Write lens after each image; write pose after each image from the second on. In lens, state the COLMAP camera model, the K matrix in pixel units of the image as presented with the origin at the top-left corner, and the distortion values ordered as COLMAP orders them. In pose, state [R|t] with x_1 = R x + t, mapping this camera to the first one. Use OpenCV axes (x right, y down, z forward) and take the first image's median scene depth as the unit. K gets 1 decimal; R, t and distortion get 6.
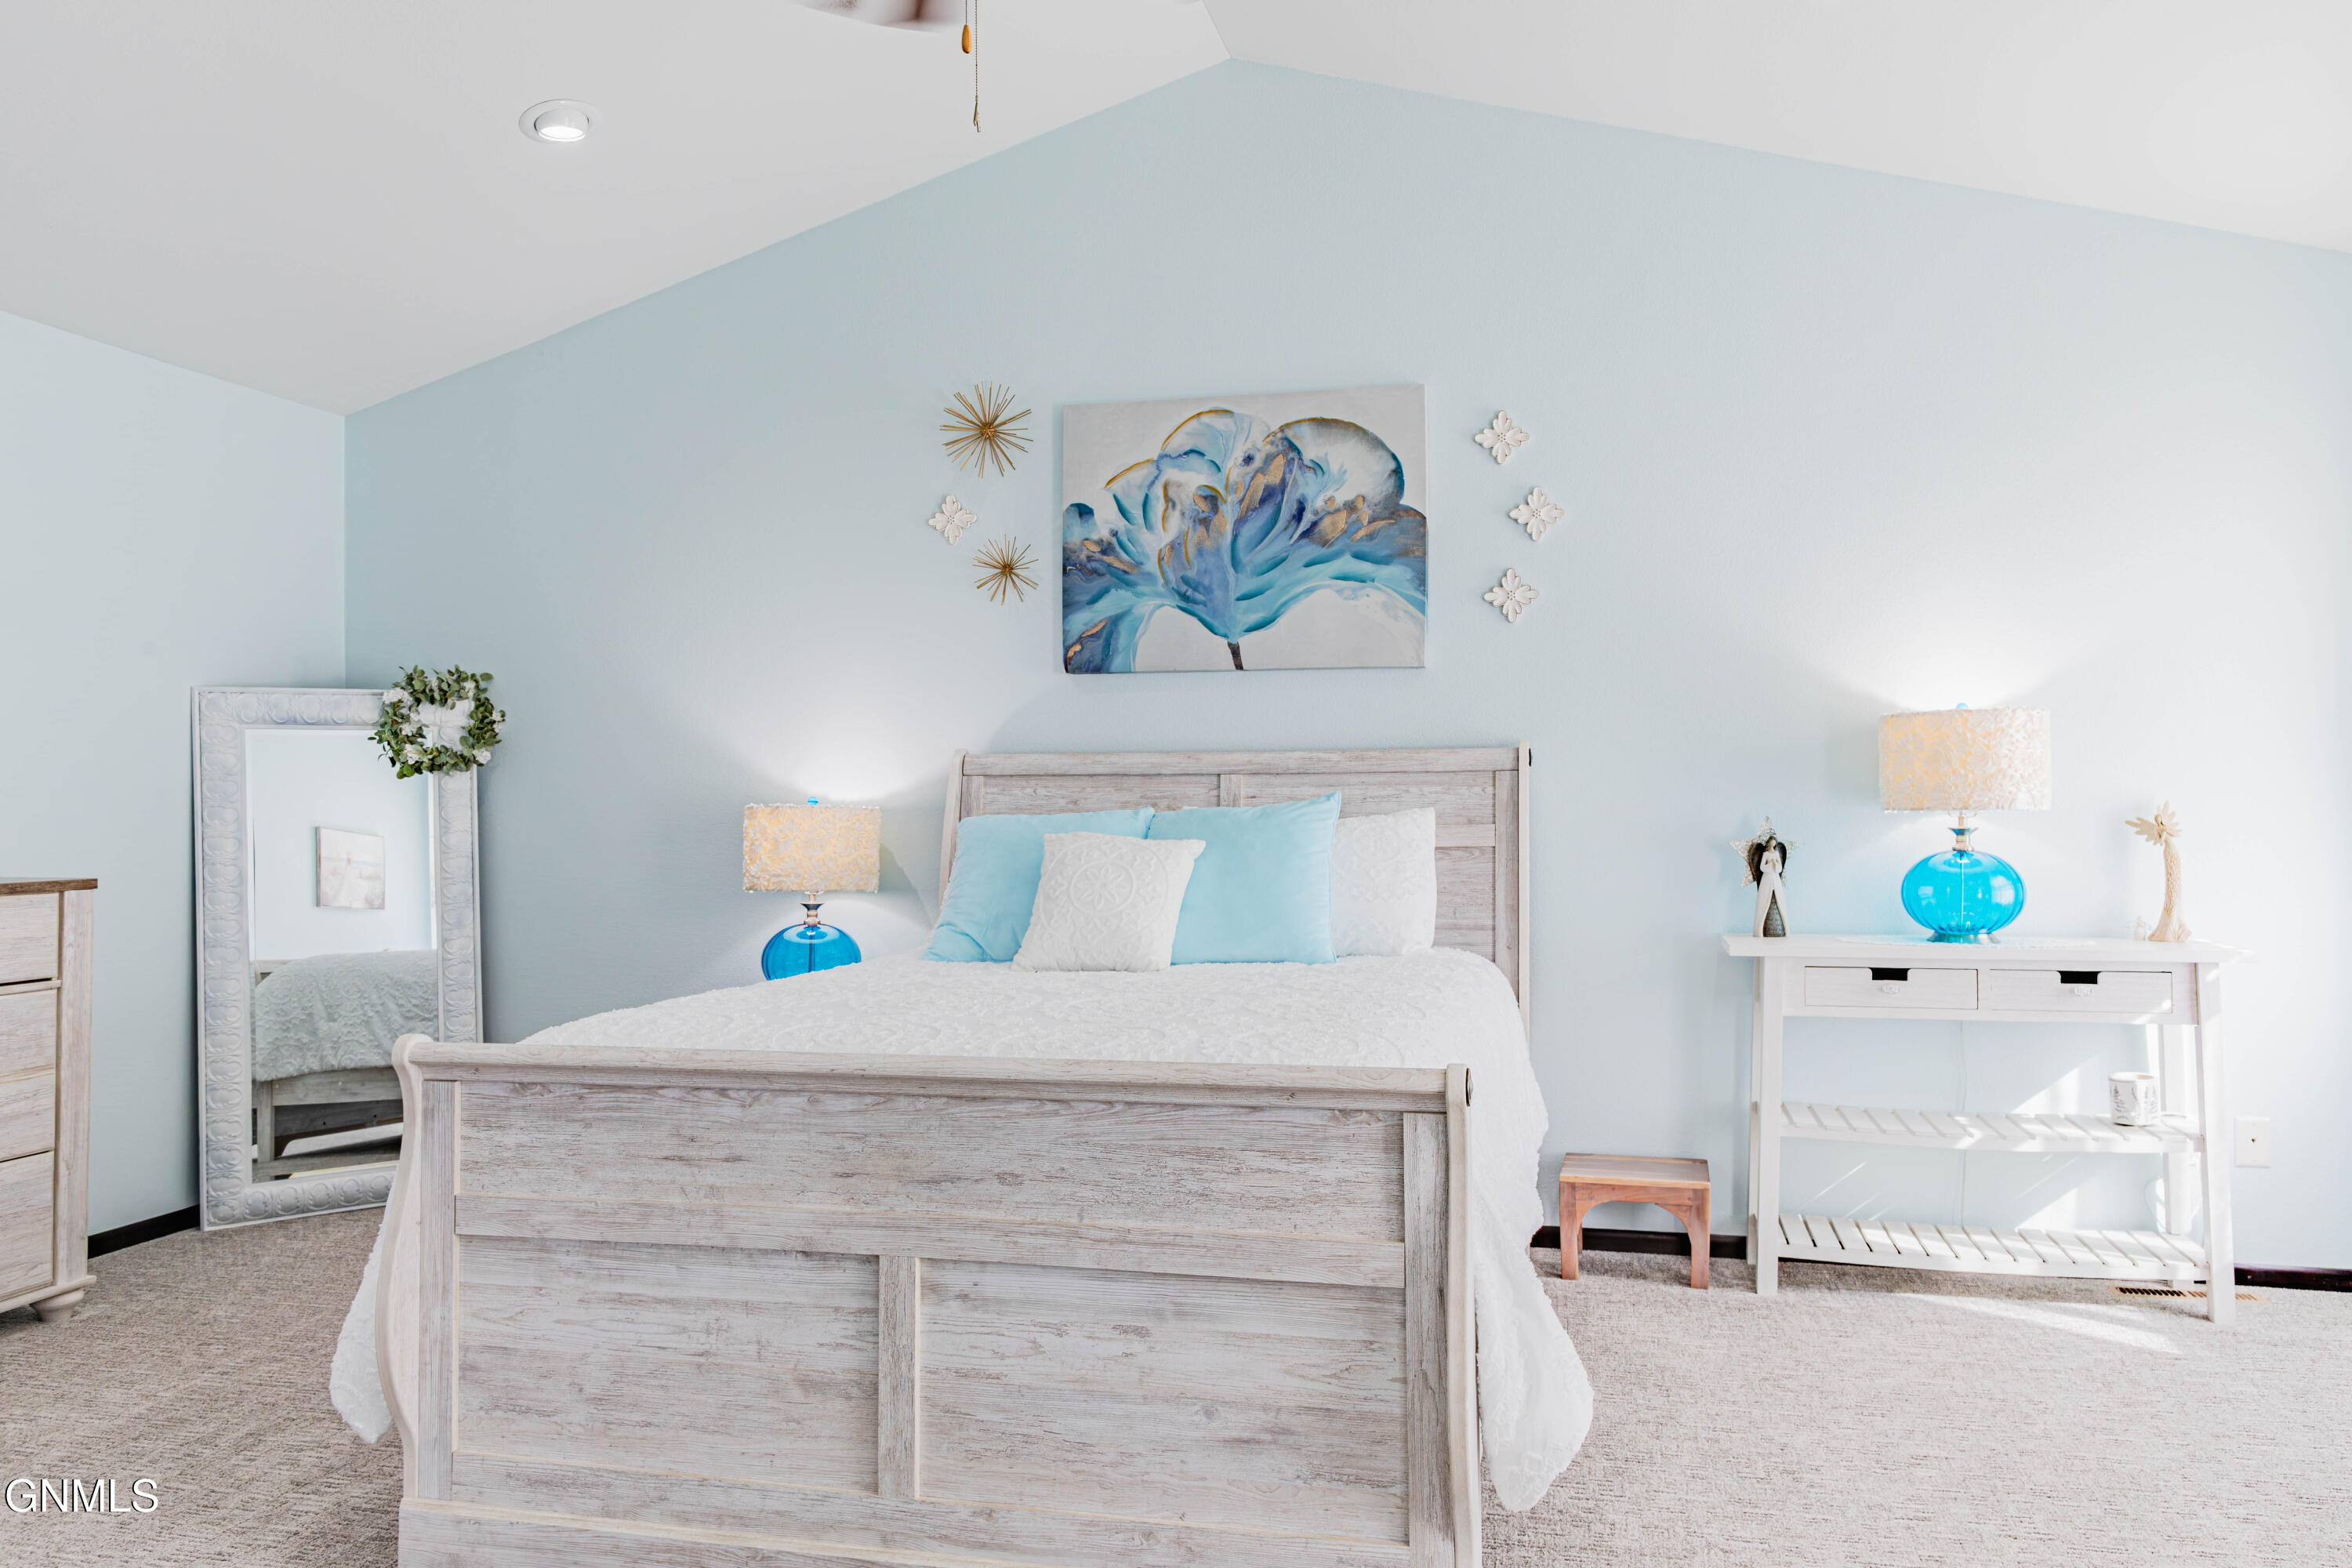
lens RADIAL K [[1615.7, 0, 1230.5], [0, 1615.7, 782.5], [0, 0, 1]] dist [0.016048, 0.005877]
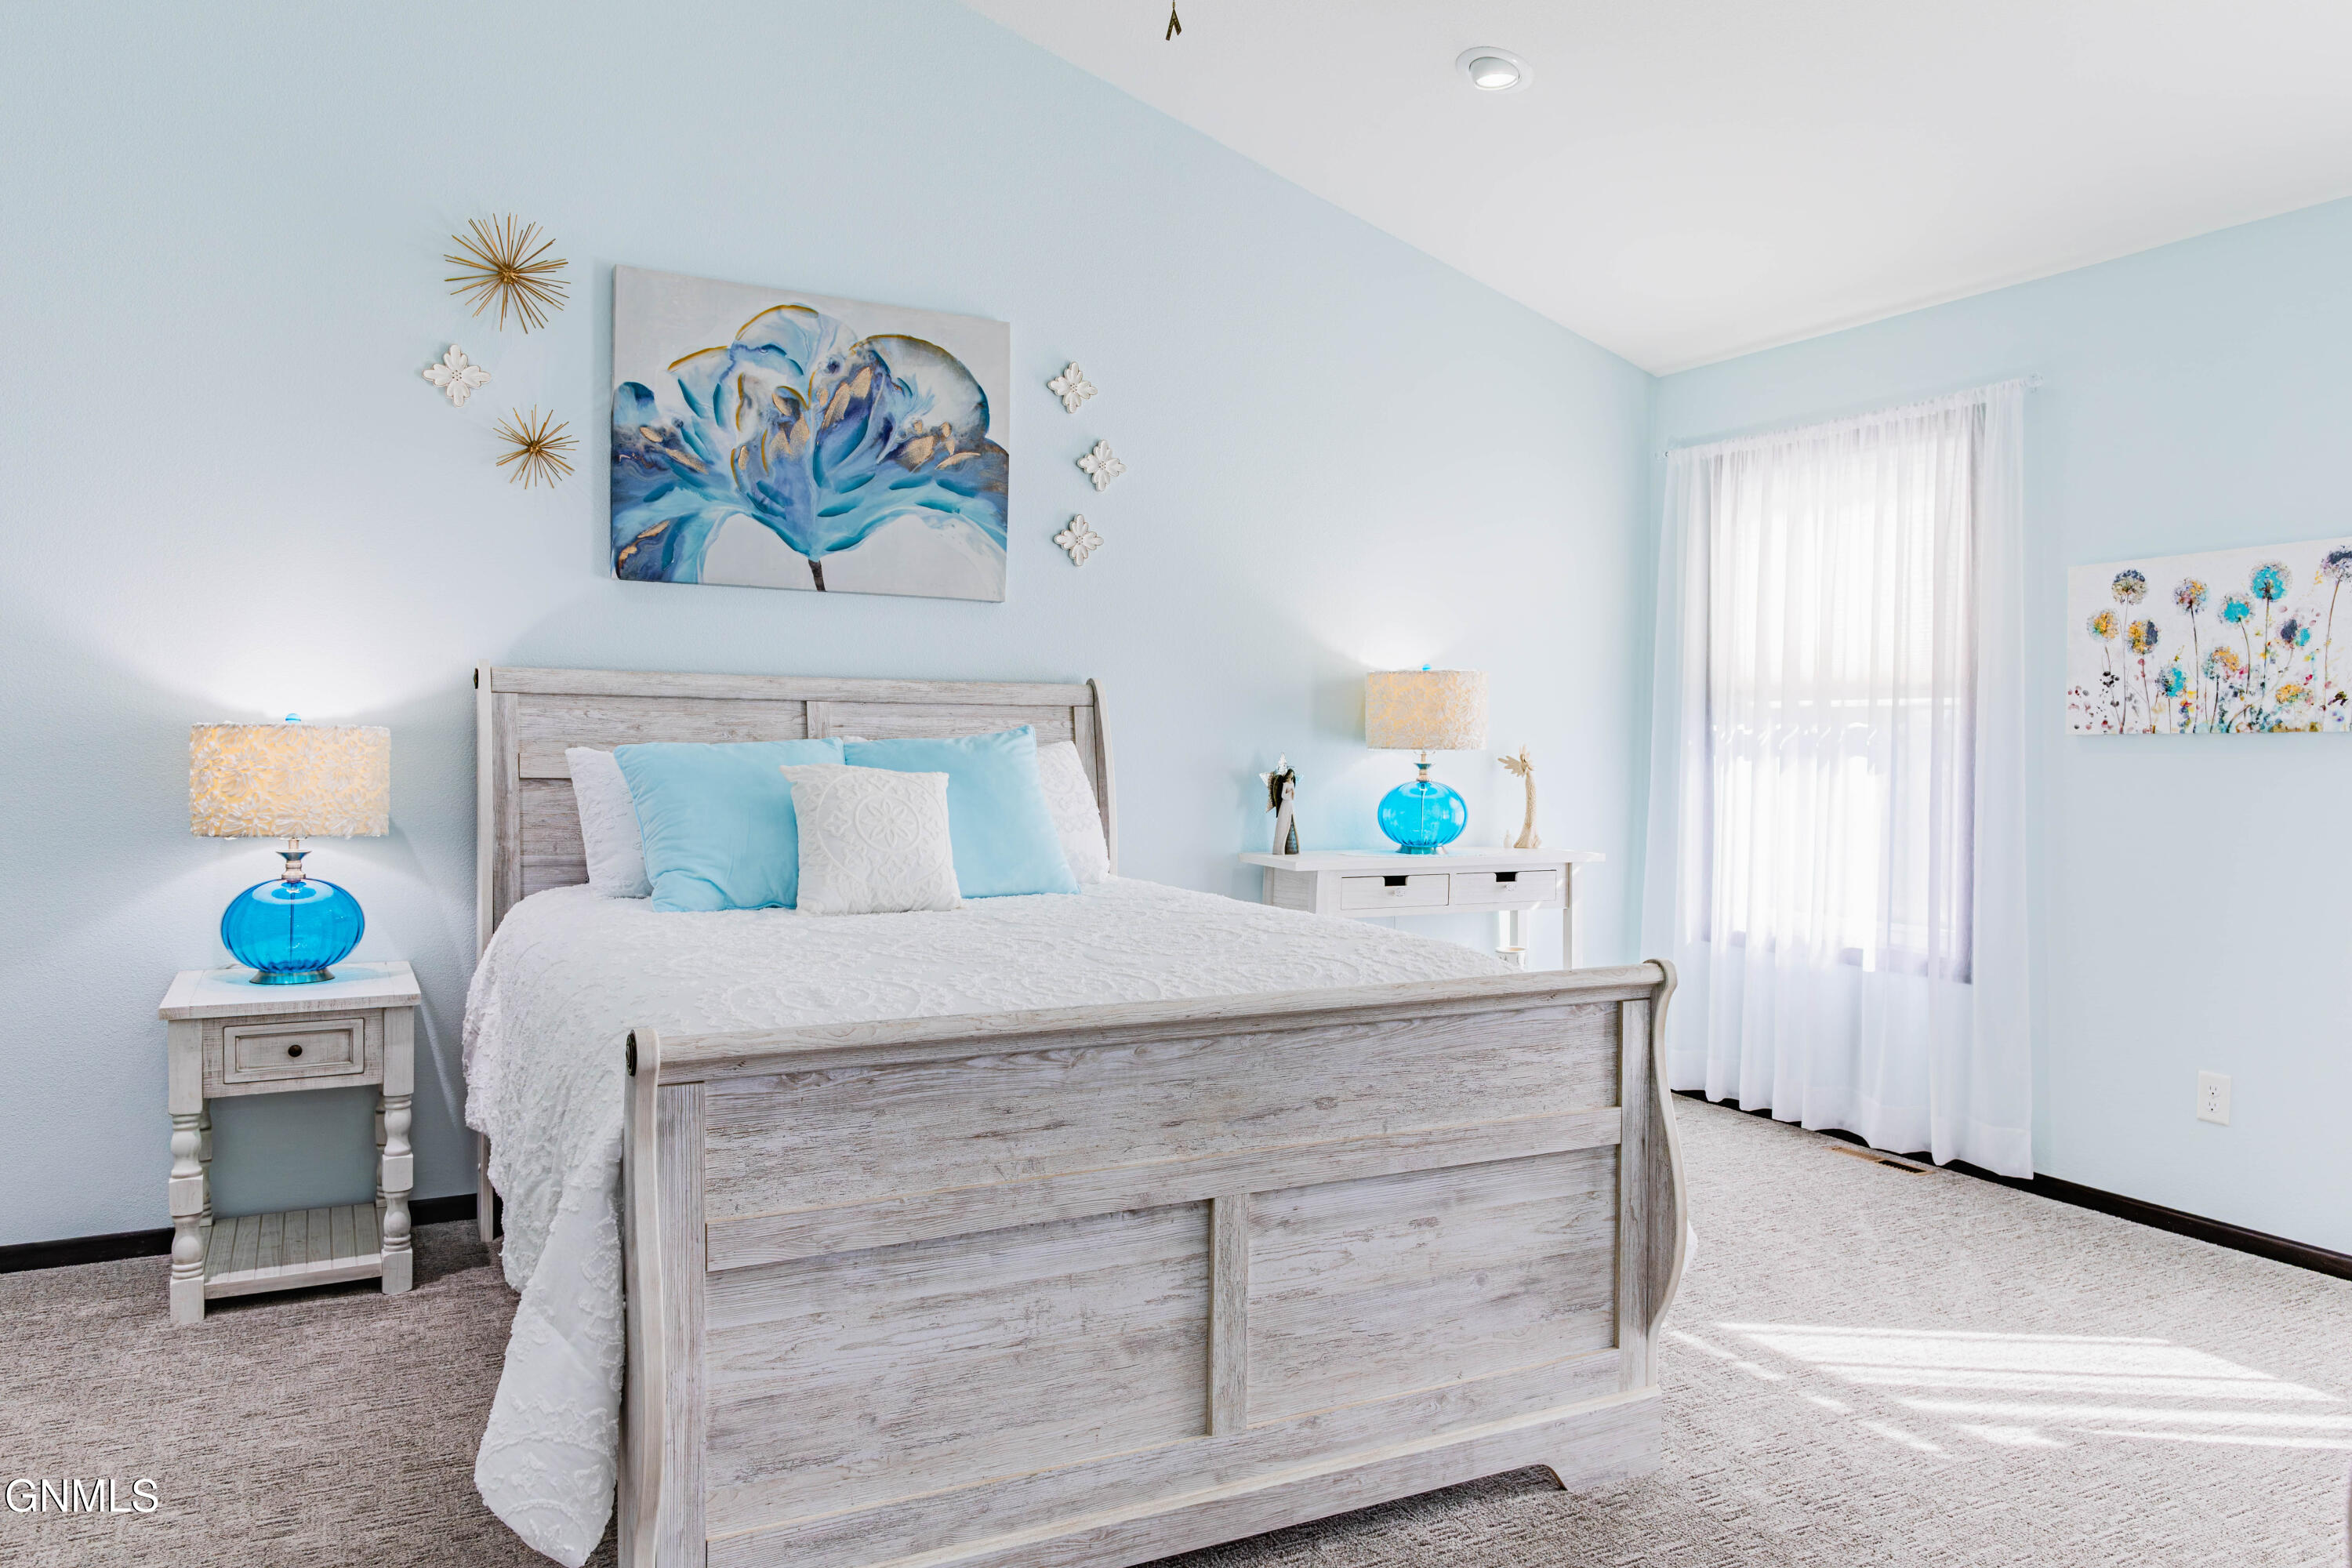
lens RADIAL K [[1615.7, 0, 1194.1], [0, 1615.7, 792.7], [0, 0, 1]] dist [0.016048, 0.005877]
pose [[0.758102, -0.007068, 0.652098, -0.543073], [-0.026740, 0.998763, 0.041912, 0.002817], [-0.651587, -0.049211, 0.756976, 0.171950]]
